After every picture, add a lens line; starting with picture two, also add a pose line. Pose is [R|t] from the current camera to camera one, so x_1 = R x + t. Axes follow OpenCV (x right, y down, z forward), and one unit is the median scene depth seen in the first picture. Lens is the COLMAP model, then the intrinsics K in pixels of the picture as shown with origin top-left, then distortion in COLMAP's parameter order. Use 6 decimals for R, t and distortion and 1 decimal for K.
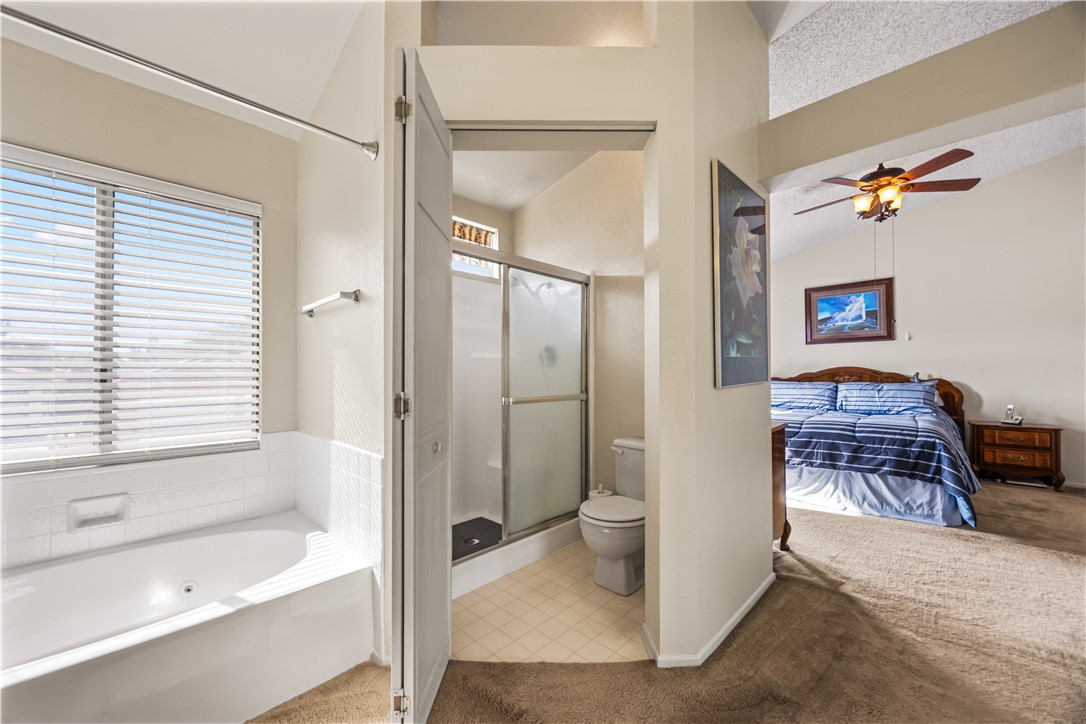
lens RADIAL K [[414.8, 0, 544.4], [0, 414.8, 368.6], [0, 0, 1]] dist [-0.001785, -0.000061]
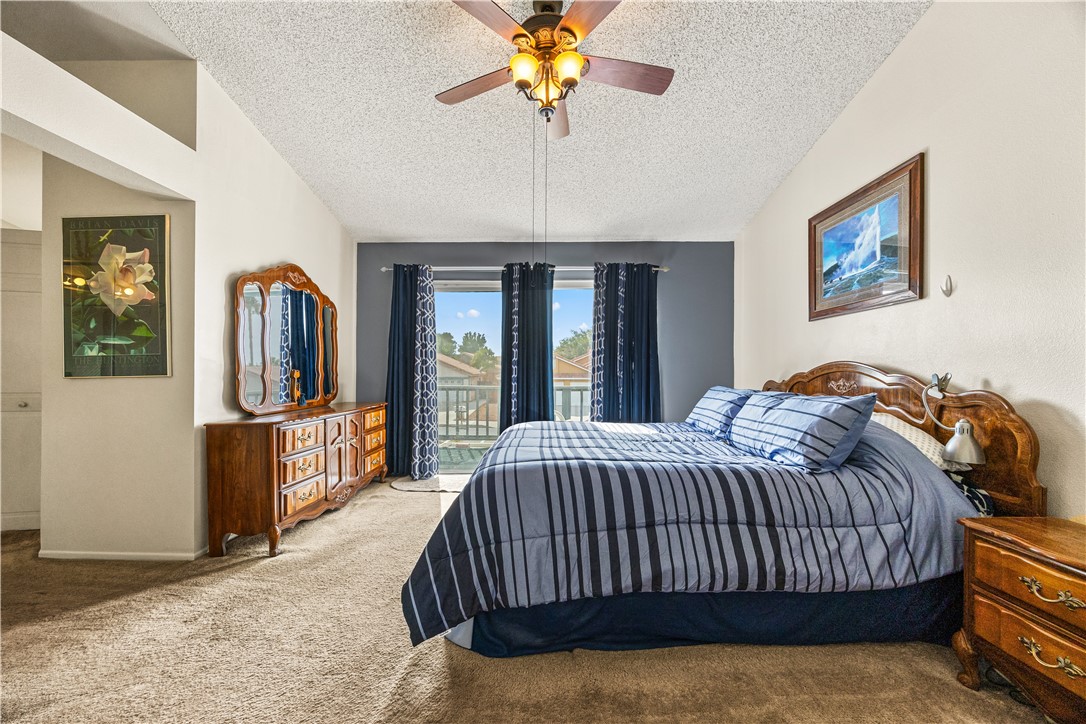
lens RADIAL K [[414.8, 0, 543.4], [0, 414.8, 371.1], [0, 0, 1]] dist [-0.001785, -0.000061]
pose [[0.691005, 0.007076, -0.722816, 0.836673], [-0.000741, 0.999958, 0.009080, 0.002617], [0.722850, -0.005739, 0.690981, 0.396171]]
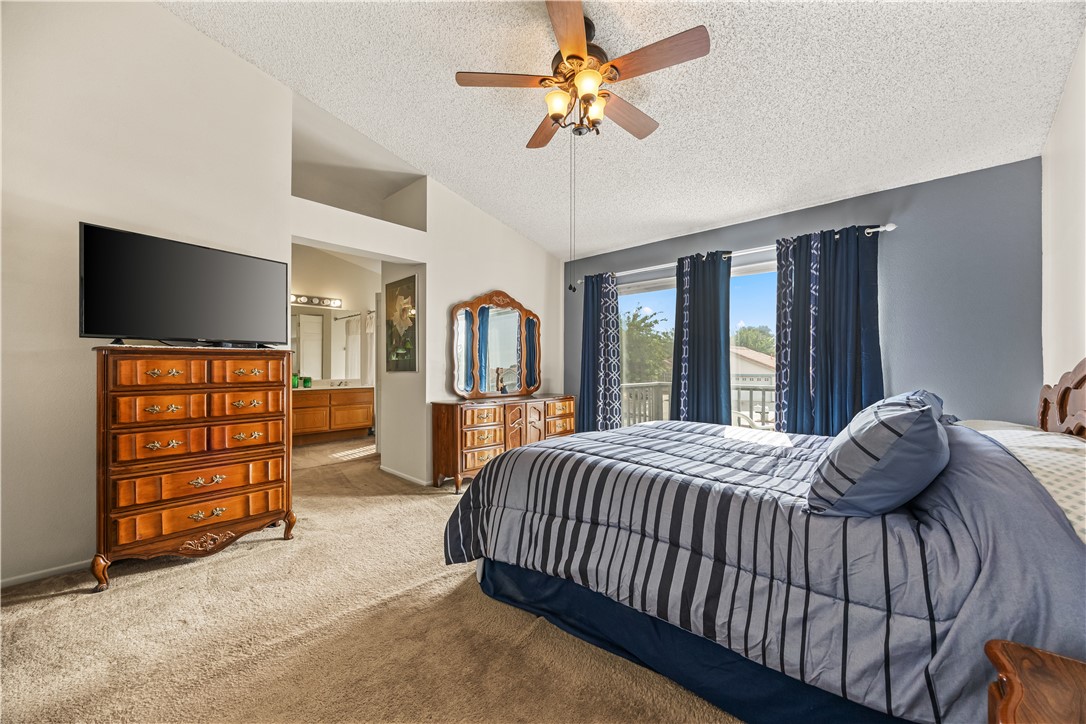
lens RADIAL K [[414.8, 0, 549.3], [0, 414.8, 365.4], [0, 0, 1]] dist [-0.001785, -0.000061]
pose [[0.031982, 0.002289, -0.999486, 0.983701], [0.006070, 0.999978, 0.002484, 0.000916], [0.999470, -0.006146, 0.031967, 0.630131]]
